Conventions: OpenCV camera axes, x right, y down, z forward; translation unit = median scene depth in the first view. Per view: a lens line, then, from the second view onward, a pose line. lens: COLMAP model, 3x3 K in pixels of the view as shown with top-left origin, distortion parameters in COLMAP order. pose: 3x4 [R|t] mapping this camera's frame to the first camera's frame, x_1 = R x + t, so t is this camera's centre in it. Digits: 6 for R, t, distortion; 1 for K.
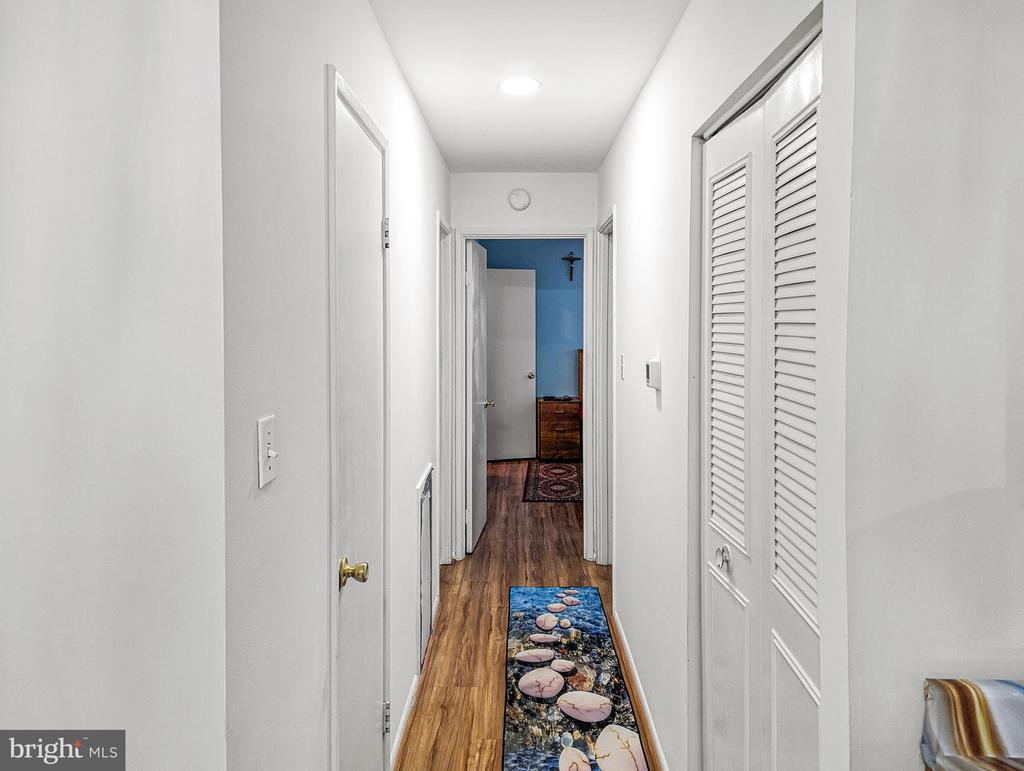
lens RADIAL K [[721.2, 0, 512.0], [0, 721.2, 385.5], [0, 0, 1]] dist [0.020619, -0.001107]
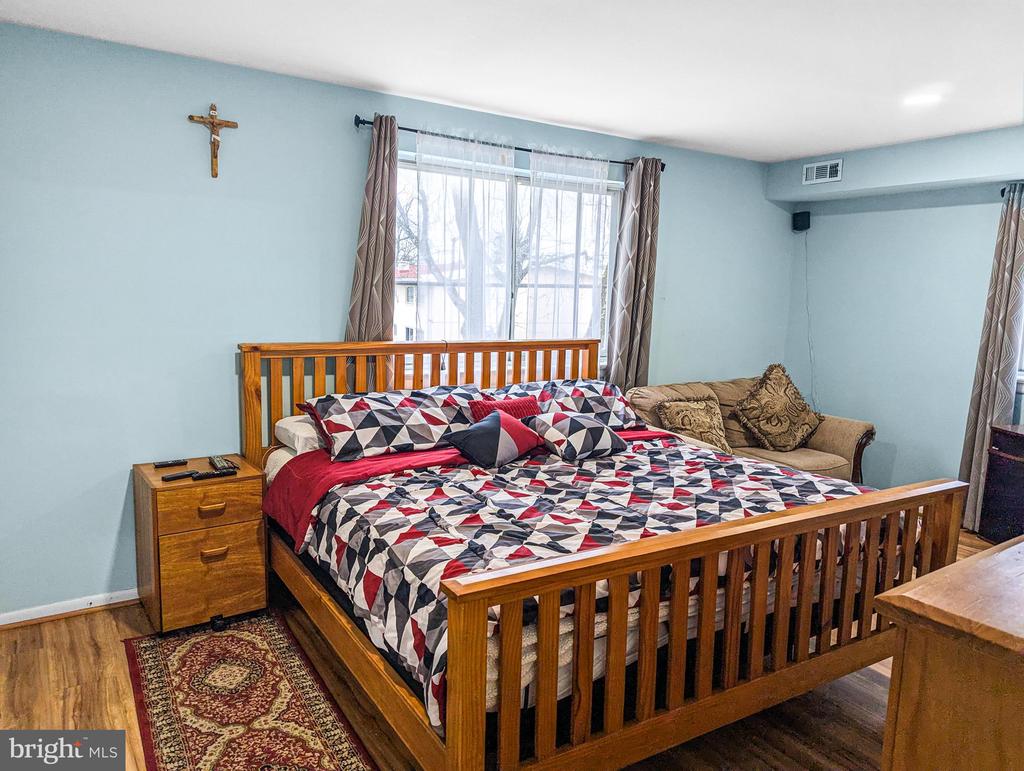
lens RADIAL K [[721.2, 0, 512.0], [0, 721.2, 385.5], [0, 0, 1]] dist [0.020619, -0.001107]
pose [[0.836795, -0.051915, 0.545050, -0.007699], [0.021495, 0.997842, 0.062042, -0.048655], [-0.547095, -0.040201, 0.836105, 0.559784]]
